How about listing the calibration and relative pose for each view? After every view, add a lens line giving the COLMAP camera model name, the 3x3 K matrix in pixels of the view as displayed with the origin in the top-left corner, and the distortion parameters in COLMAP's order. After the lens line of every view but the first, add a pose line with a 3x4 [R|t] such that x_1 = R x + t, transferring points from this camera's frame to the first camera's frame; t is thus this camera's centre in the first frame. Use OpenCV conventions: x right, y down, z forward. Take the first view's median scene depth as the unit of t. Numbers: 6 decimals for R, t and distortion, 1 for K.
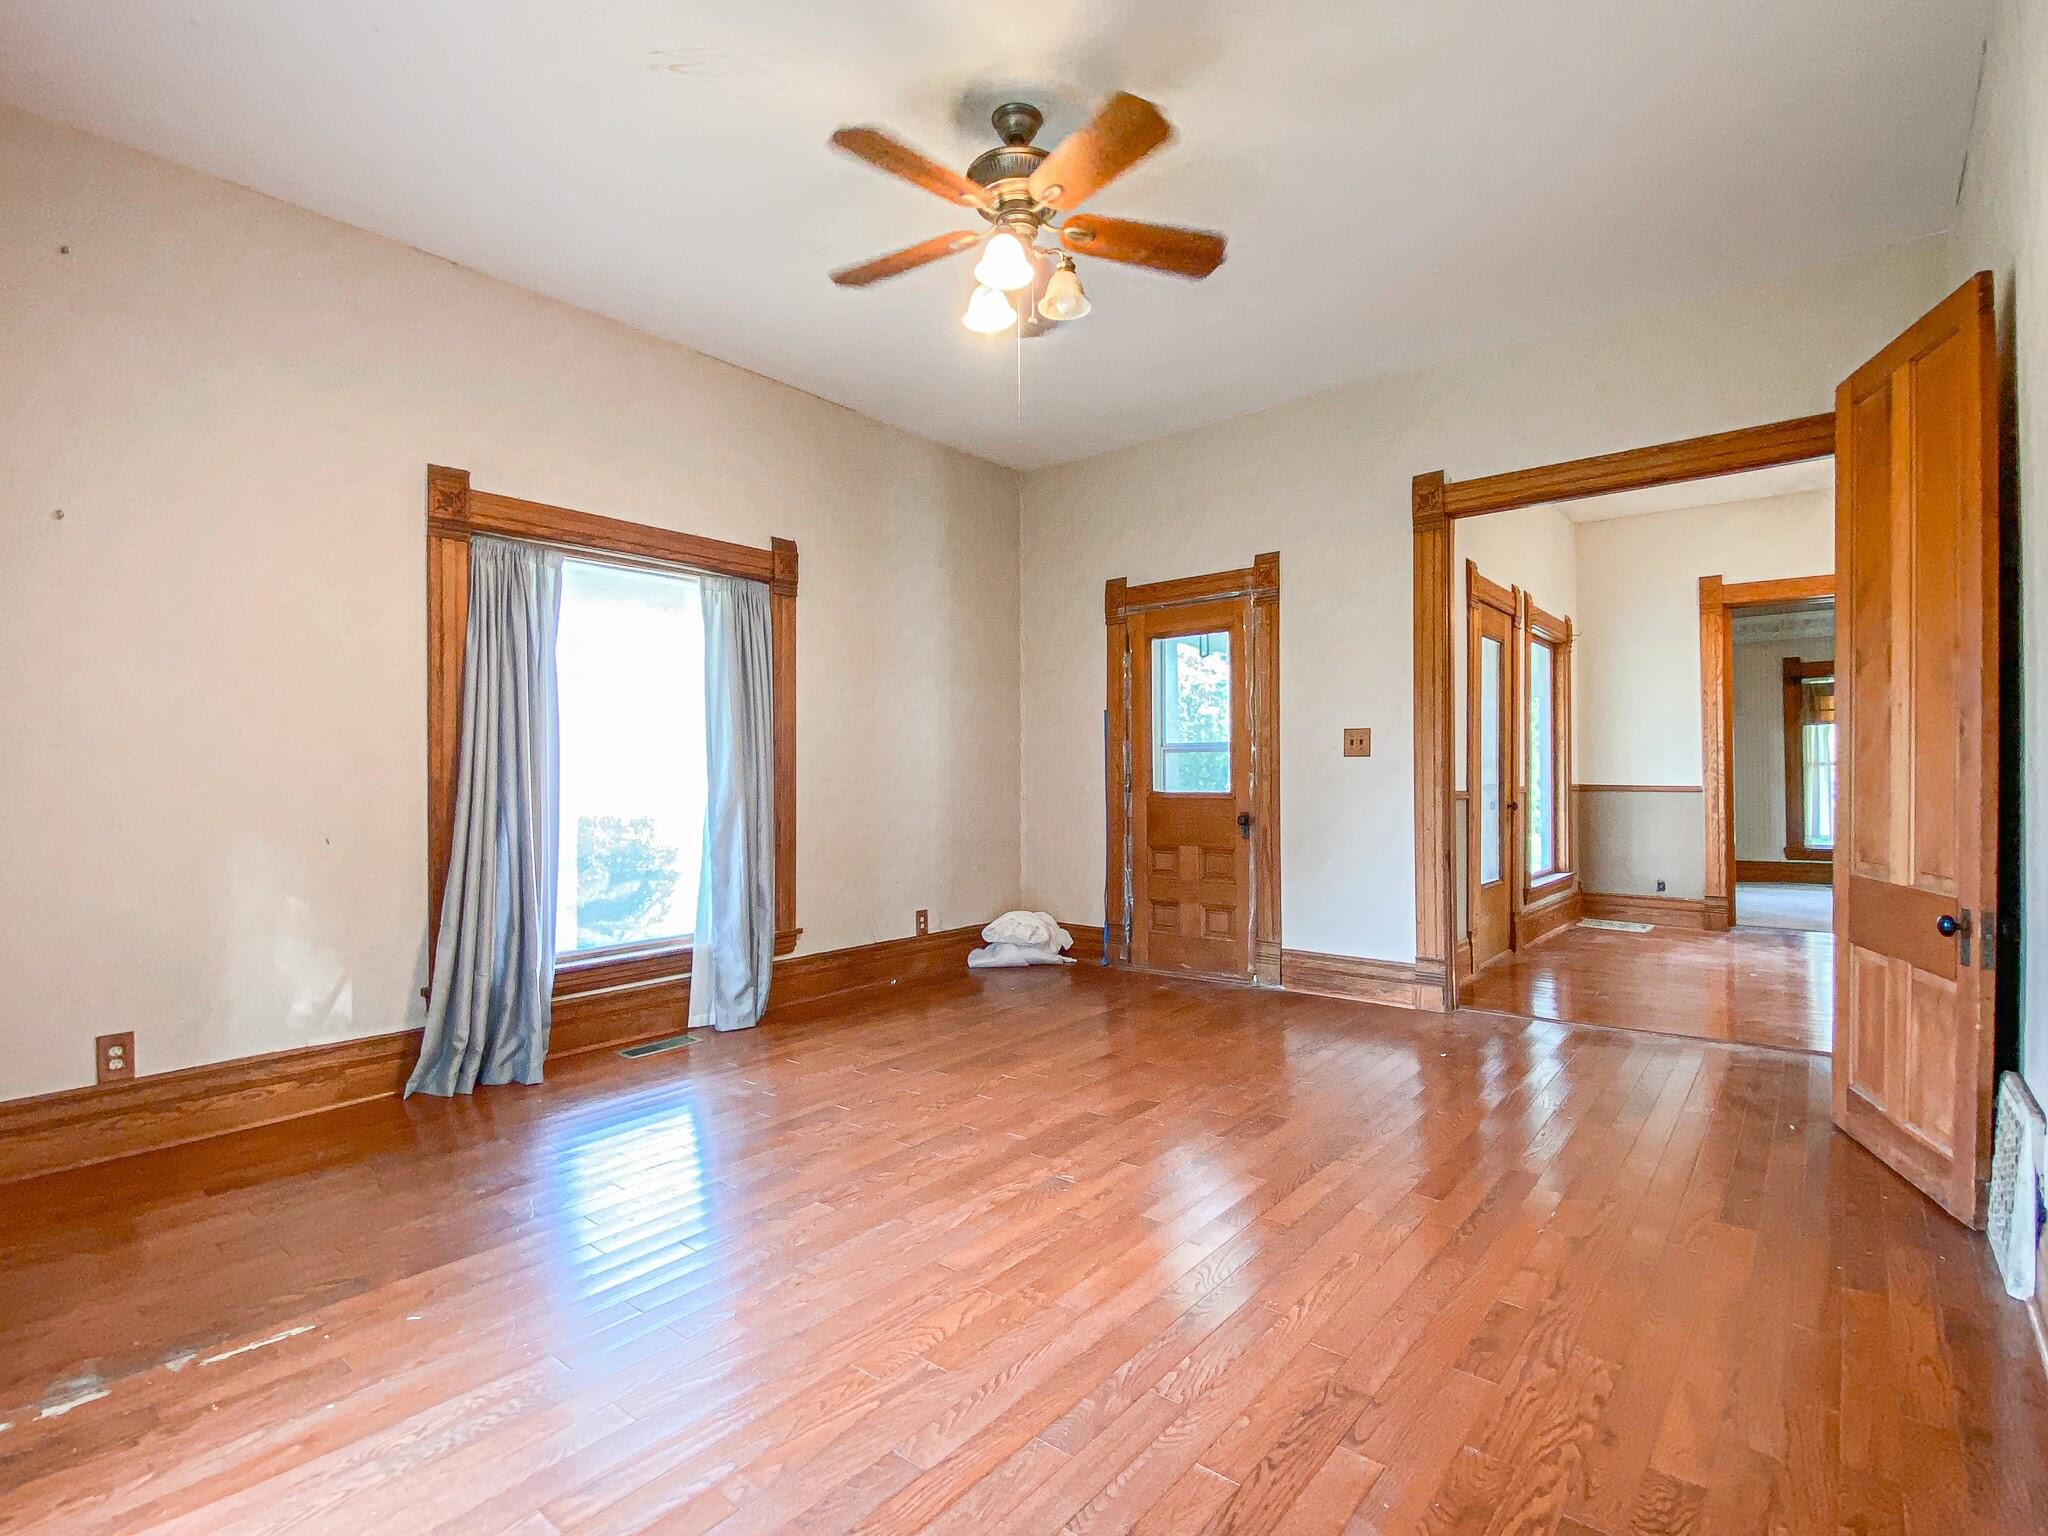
lens RADIAL K [[971.6, 0, 1011.0], [0, 971.6, 770.7], [0, 0, 1]] dist [-0.000003, -0.001338]
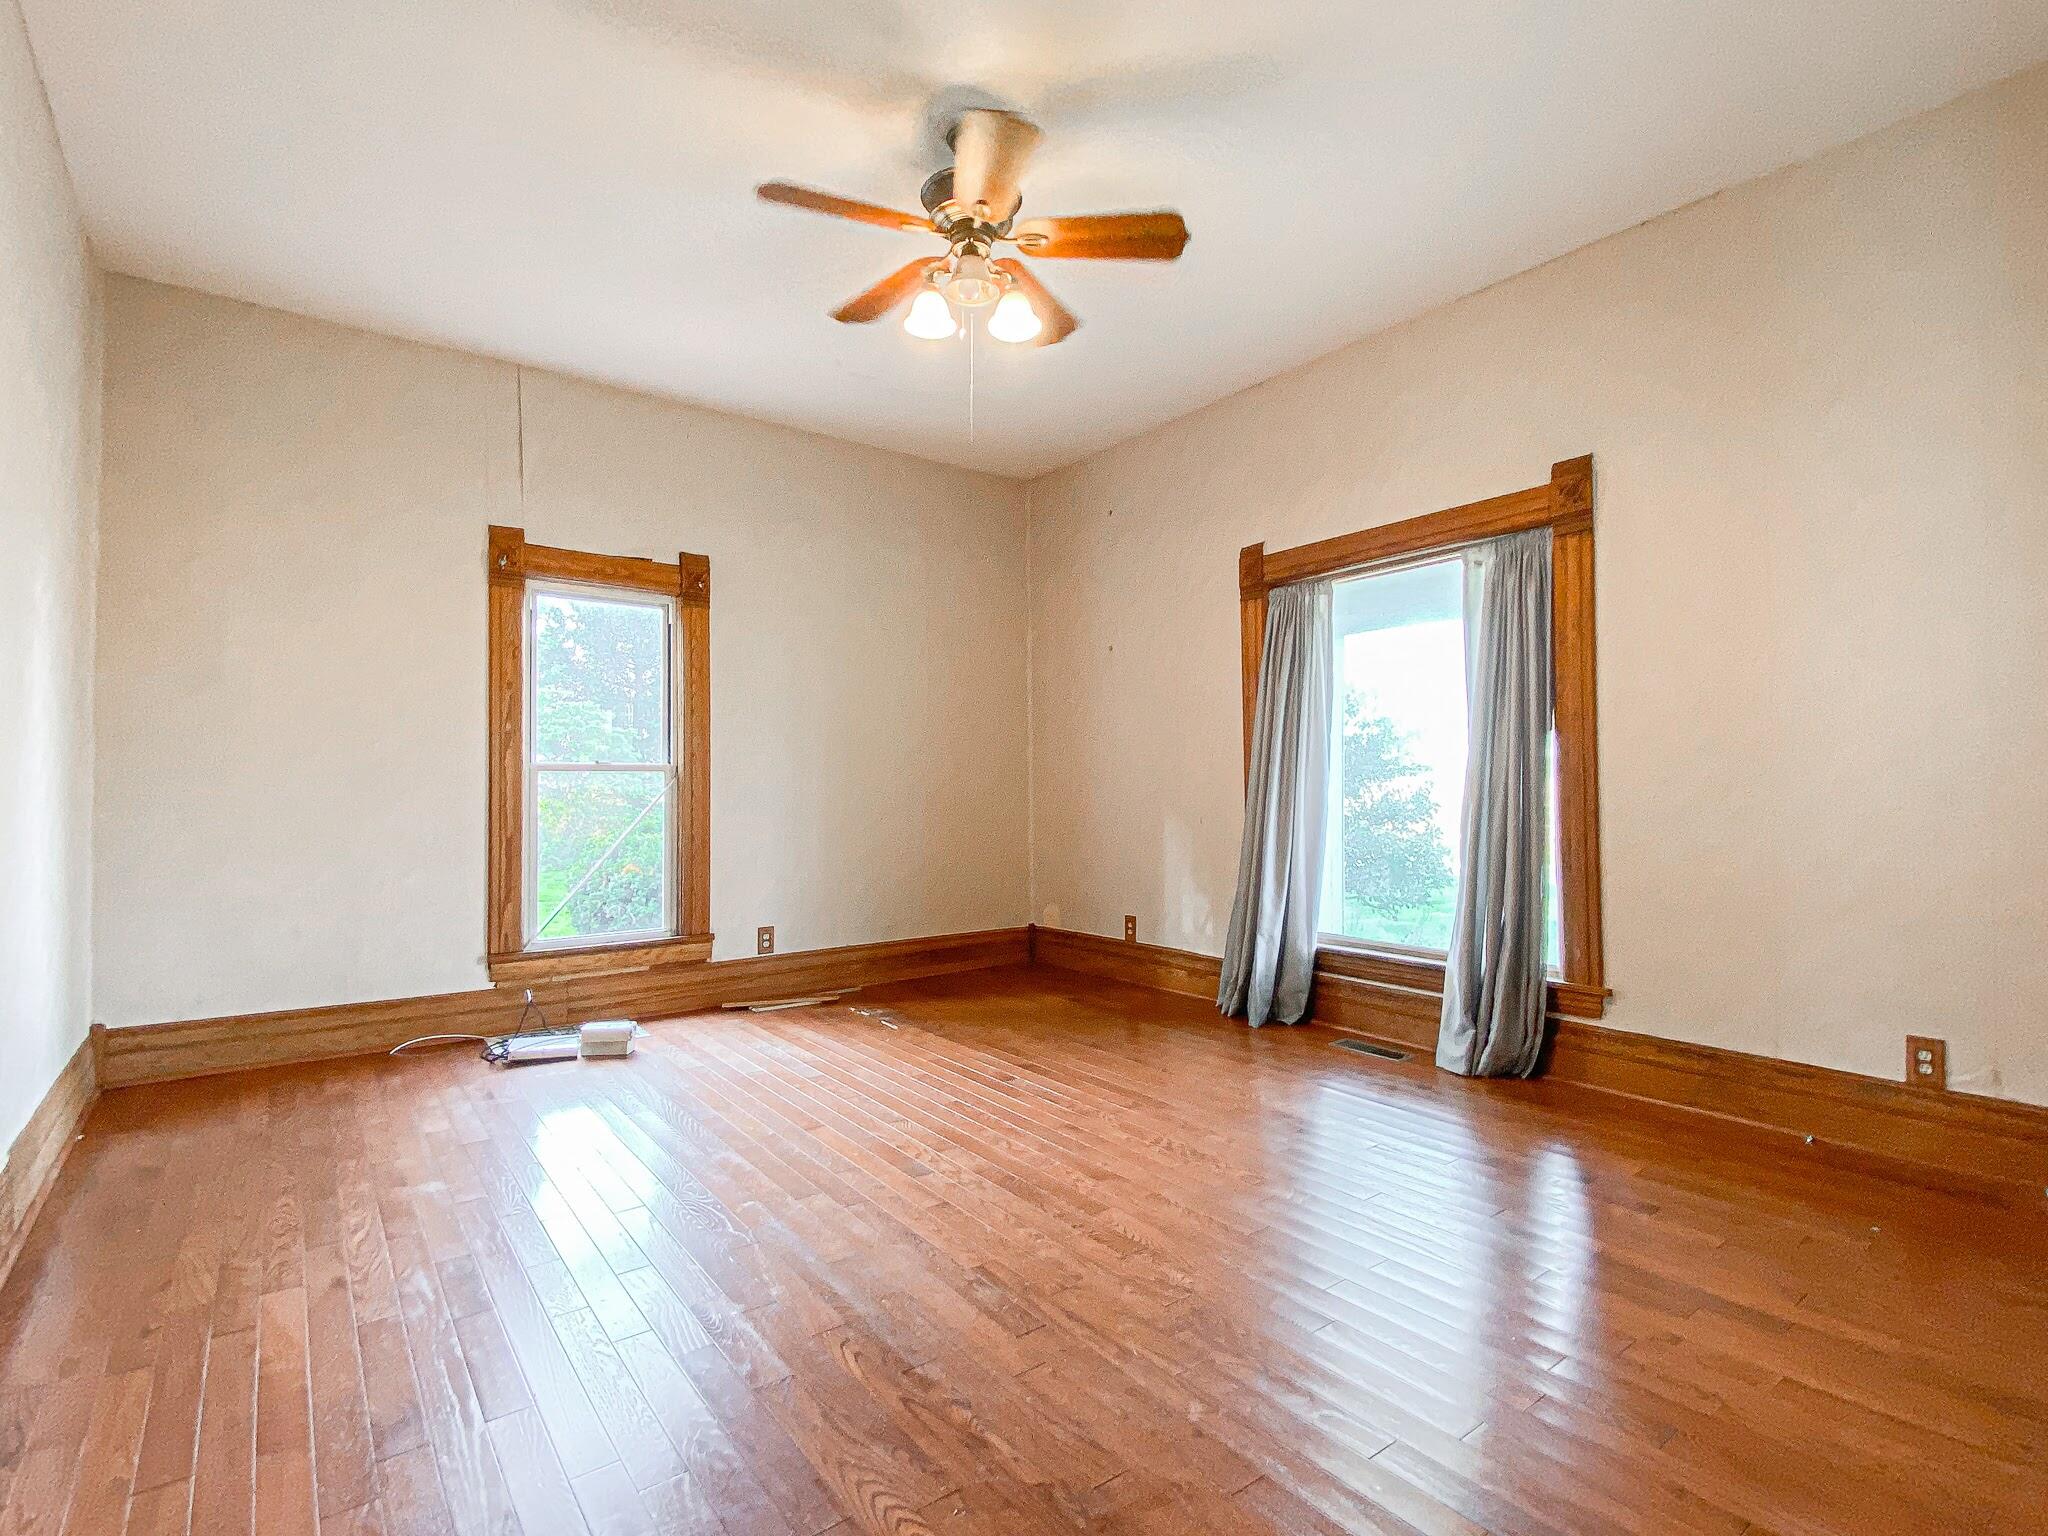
lens RADIAL K [[931.6, 0, 1026.9], [0, 931.6, 762.9], [0, 0, 1]] dist [0.000433, -0.000382]
pose [[-0.214542, -0.023449, -0.976433, 0.612855], [0.005613, 0.999666, -0.025240, 0.013267], [0.976699, -0.010896, -0.214339, 0.820933]]
